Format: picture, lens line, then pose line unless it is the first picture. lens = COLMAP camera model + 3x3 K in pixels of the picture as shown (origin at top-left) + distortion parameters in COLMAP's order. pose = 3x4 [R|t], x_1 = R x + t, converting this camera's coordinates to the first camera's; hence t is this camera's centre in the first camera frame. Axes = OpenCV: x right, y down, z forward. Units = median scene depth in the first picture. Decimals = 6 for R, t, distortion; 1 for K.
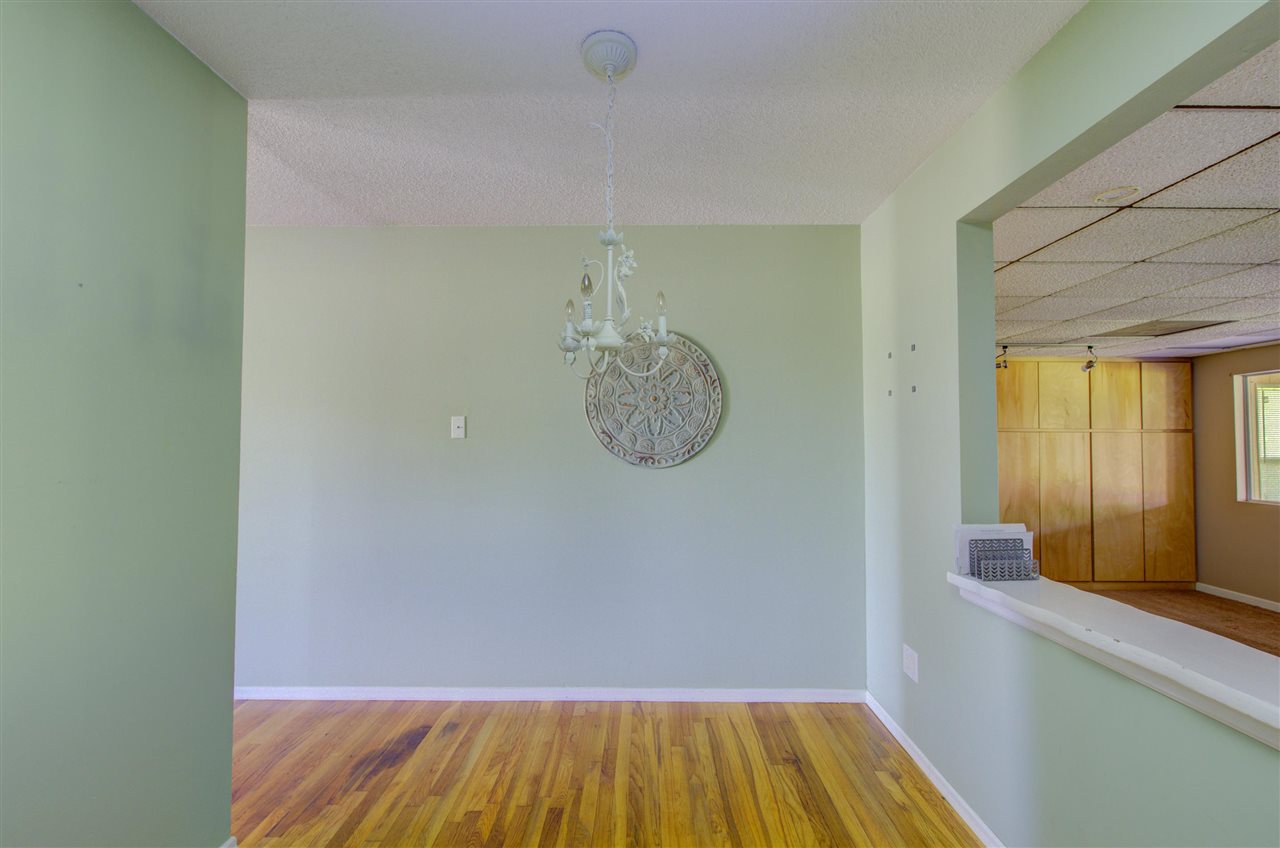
lens RADIAL K [[545.5, 0, 642.3], [0, 545.5, 420.7], [0, 0, 1]] dist [0.000121, 0.001219]
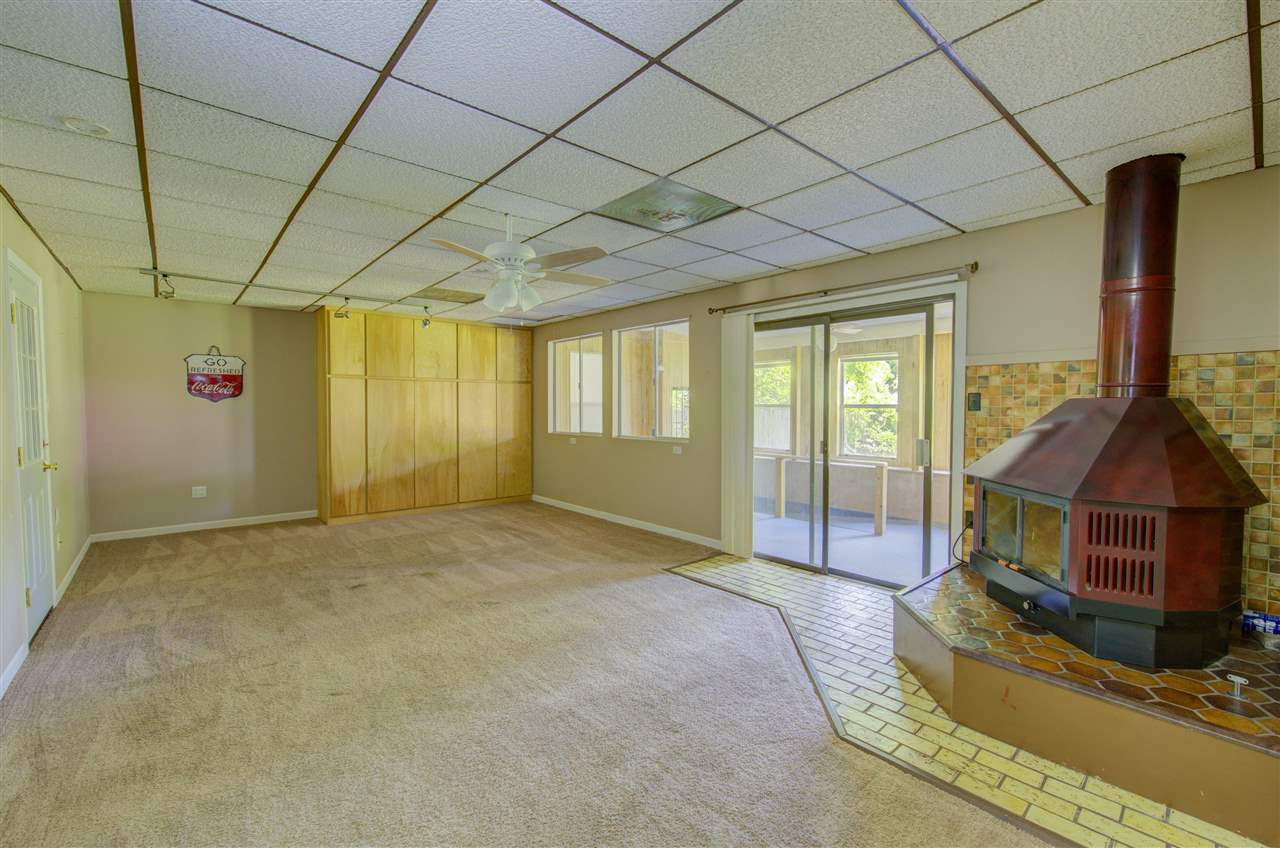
lens RADIAL K [[545.5, 0, 639.9], [0, 545.5, 427.3], [0, 0, 1]] dist [0.000121, 0.001219]
pose [[0.760305, -0.030232, 0.648863, 0.341297], [-0.024320, 0.996891, 0.074945, 0.021202], [-0.649111, -0.072762, 0.757206, -0.188726]]
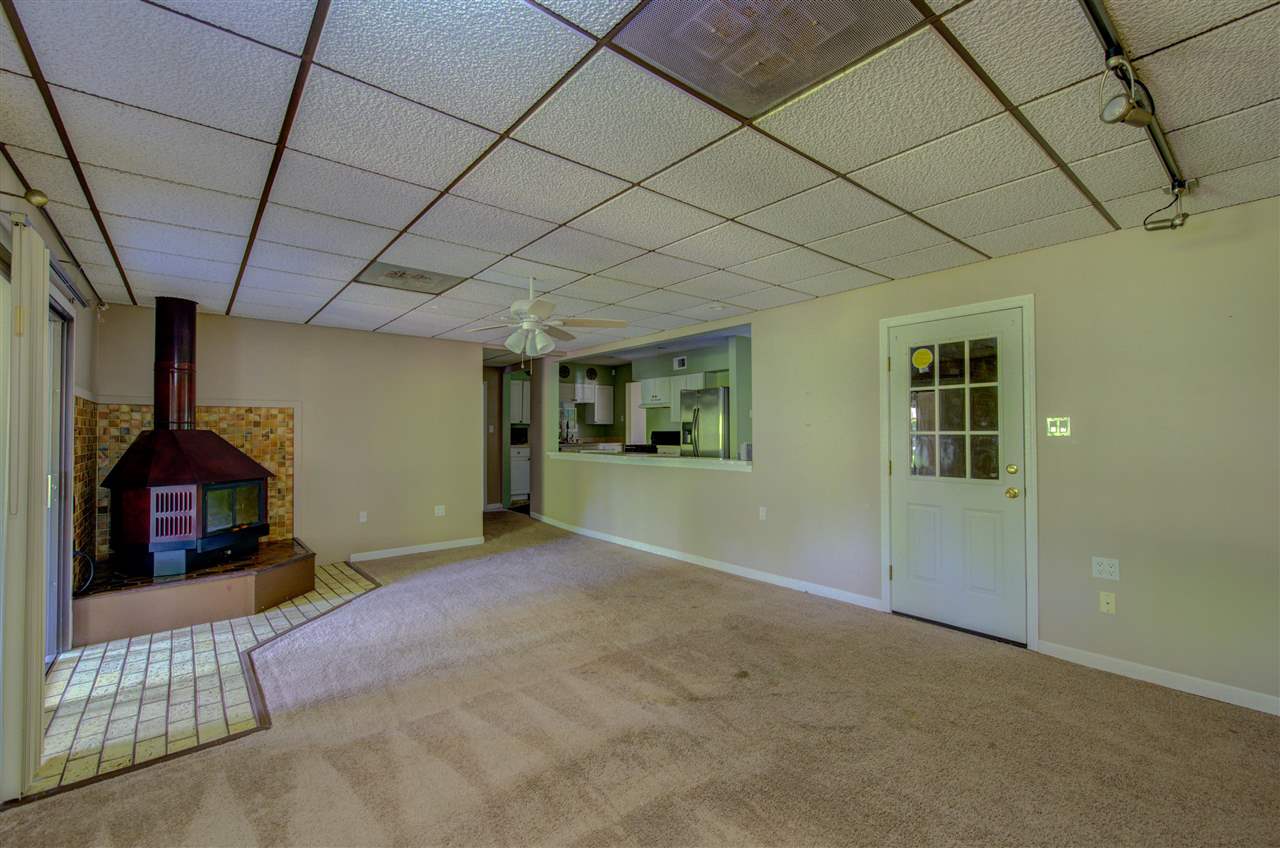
lens RADIAL K [[545.5, 0, 640.3], [0, 545.5, 424.5], [0, 0, 1]] dist [0.000121, 0.001219]
pose [[-0.774951, -0.011990, -0.631908, 1.195581], [0.023898, 0.998549, -0.048254, 0.089243], [0.631570, -0.052496, -0.773540, 1.443553]]
